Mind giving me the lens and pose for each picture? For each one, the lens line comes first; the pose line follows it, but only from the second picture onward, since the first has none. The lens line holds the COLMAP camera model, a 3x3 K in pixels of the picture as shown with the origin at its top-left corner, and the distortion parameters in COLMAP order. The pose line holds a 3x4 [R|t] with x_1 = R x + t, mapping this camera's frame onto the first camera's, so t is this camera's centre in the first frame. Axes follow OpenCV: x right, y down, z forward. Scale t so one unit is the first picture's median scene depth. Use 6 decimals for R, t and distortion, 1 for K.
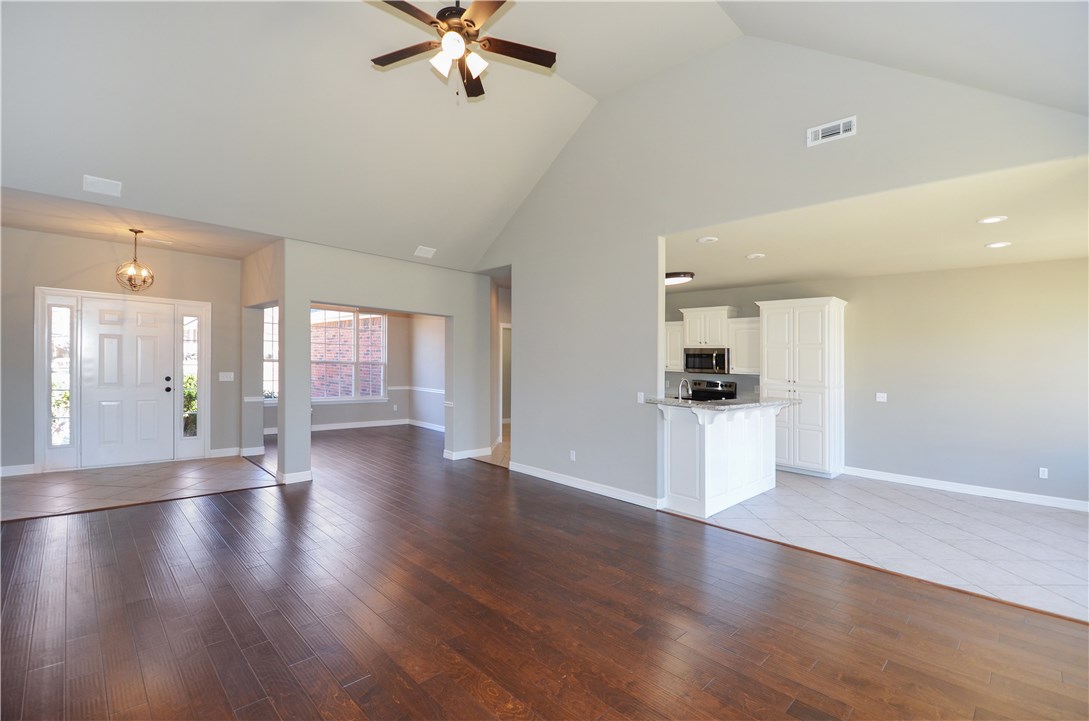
lens RADIAL K [[473.4, 0, 568.4], [0, 473.4, 358.7], [0, 0, 1]] dist [-0.014524, -0.003282]
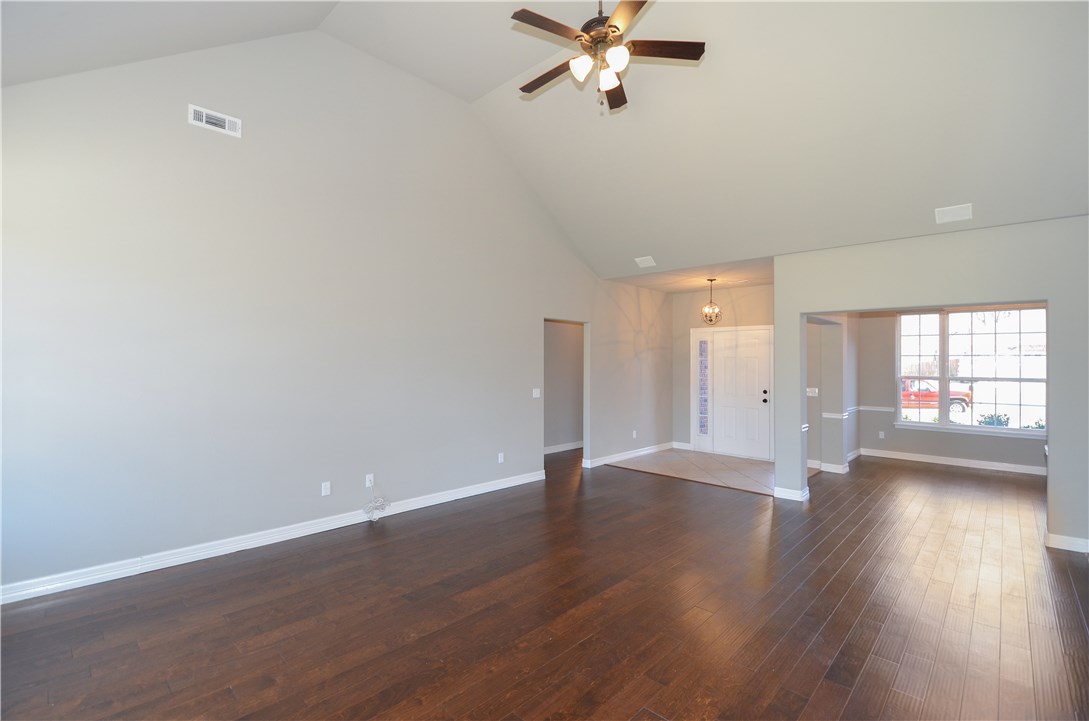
lens RADIAL K [[473.4, 0, 526.1], [0, 473.4, 364.2], [0, 0, 1]] dist [-0.014524, -0.003282]
pose [[-0.002106, -0.032712, -0.999463, 0.412927], [-0.000074, 0.999465, -0.032712, 0.013522], [0.999998, 0.000005, -0.002108, 0.454443]]
